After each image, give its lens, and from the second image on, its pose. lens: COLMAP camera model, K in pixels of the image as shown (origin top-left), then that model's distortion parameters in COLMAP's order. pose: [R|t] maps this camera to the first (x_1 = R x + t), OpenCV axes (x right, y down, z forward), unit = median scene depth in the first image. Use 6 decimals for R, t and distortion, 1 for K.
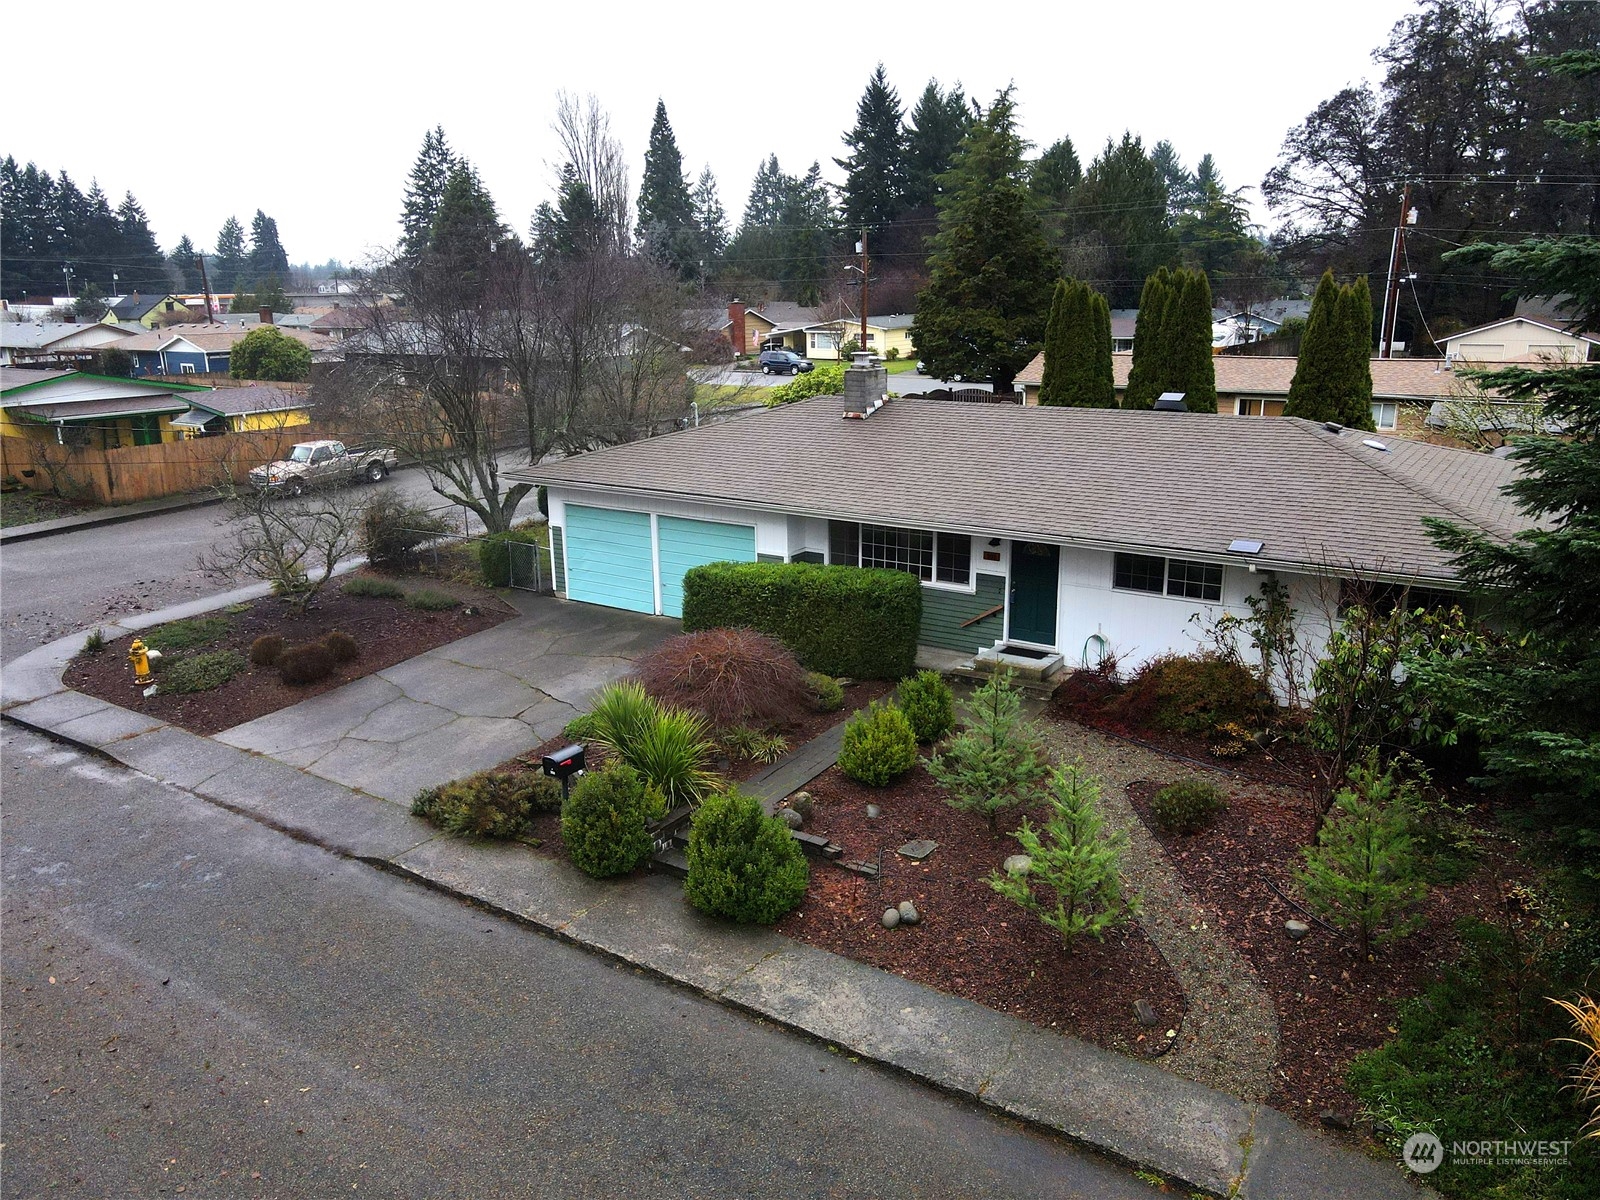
lens RADIAL K [[1174.8, 0, 800.0], [0, 1174.8, 600.0], [0, 0, 1]] dist [-0.017731, 0.061665]
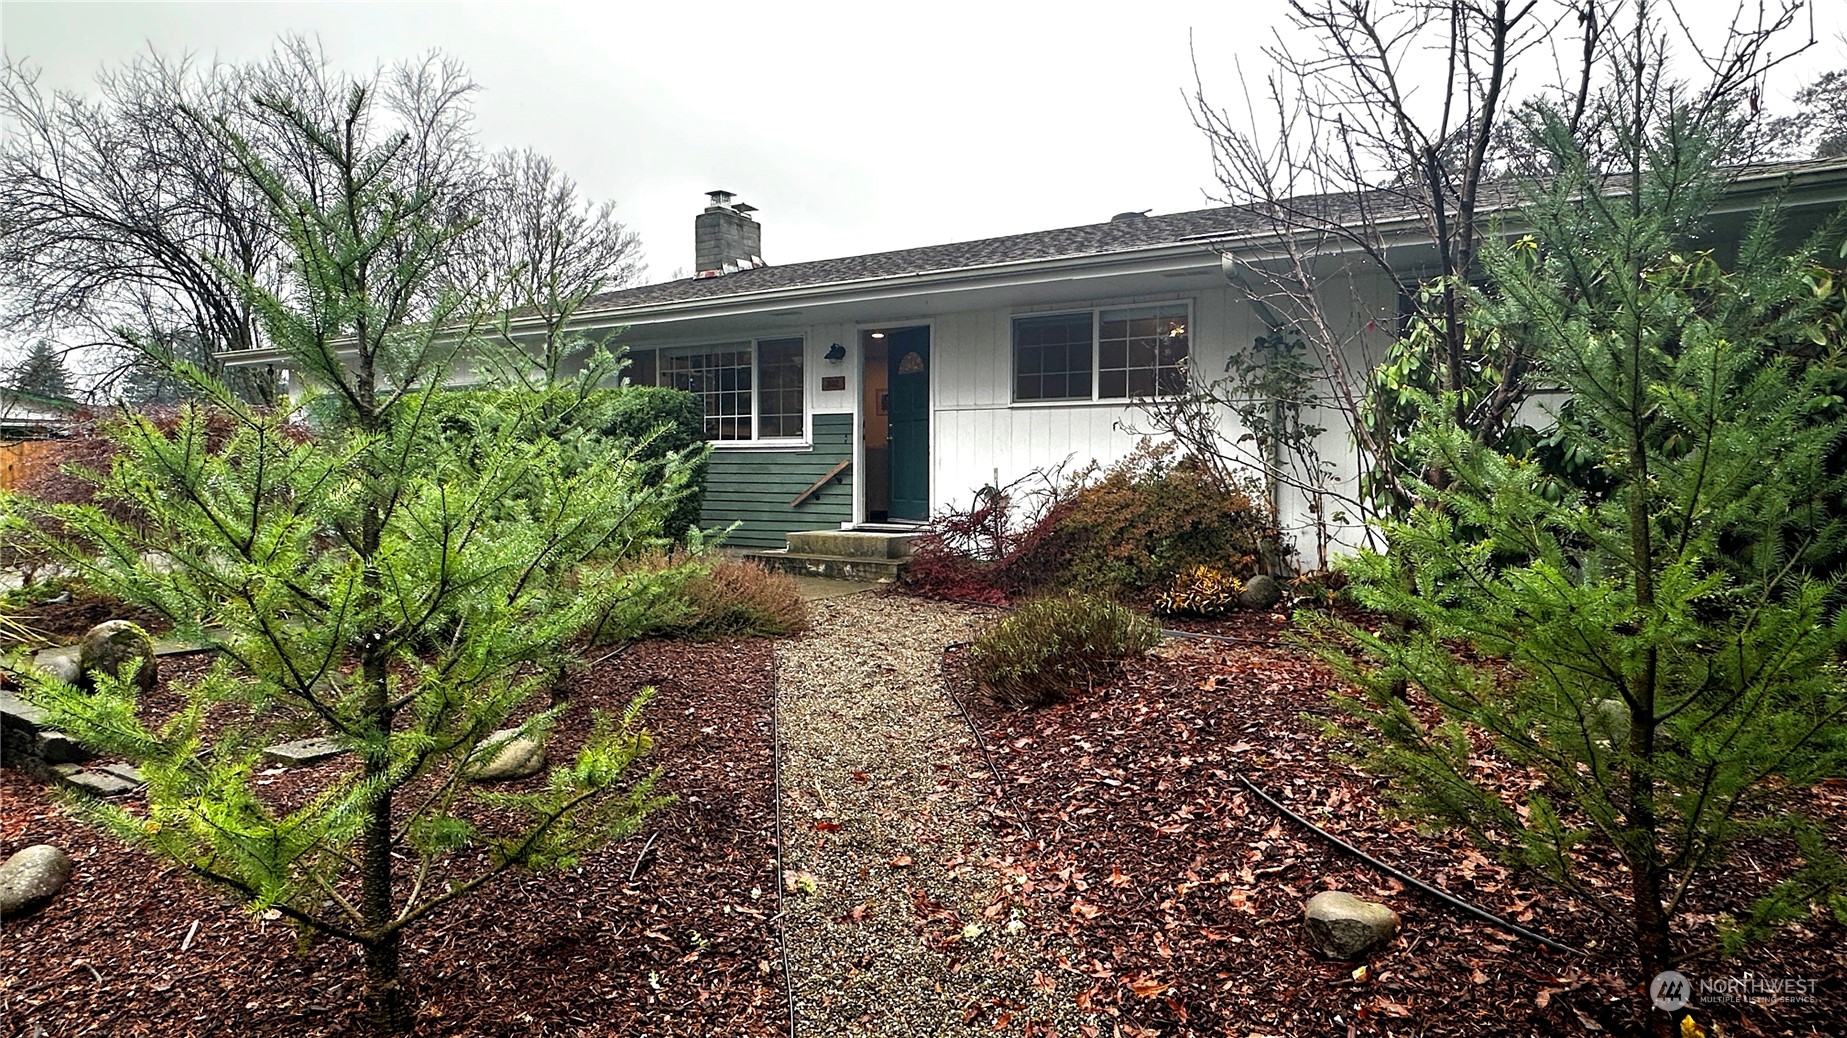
lens RADIAL K [[1056.0, 0, 923.5], [0, 1056.0, 519.0], [0, 0, 1]] dist [-0.000900, -0.000609]
pose [[0.999708, 0.014959, 0.018995, 0.208765], [-0.010544, 0.976720, -0.214258, 0.157027], [-0.021758, 0.213996, 0.976592, 0.488296]]
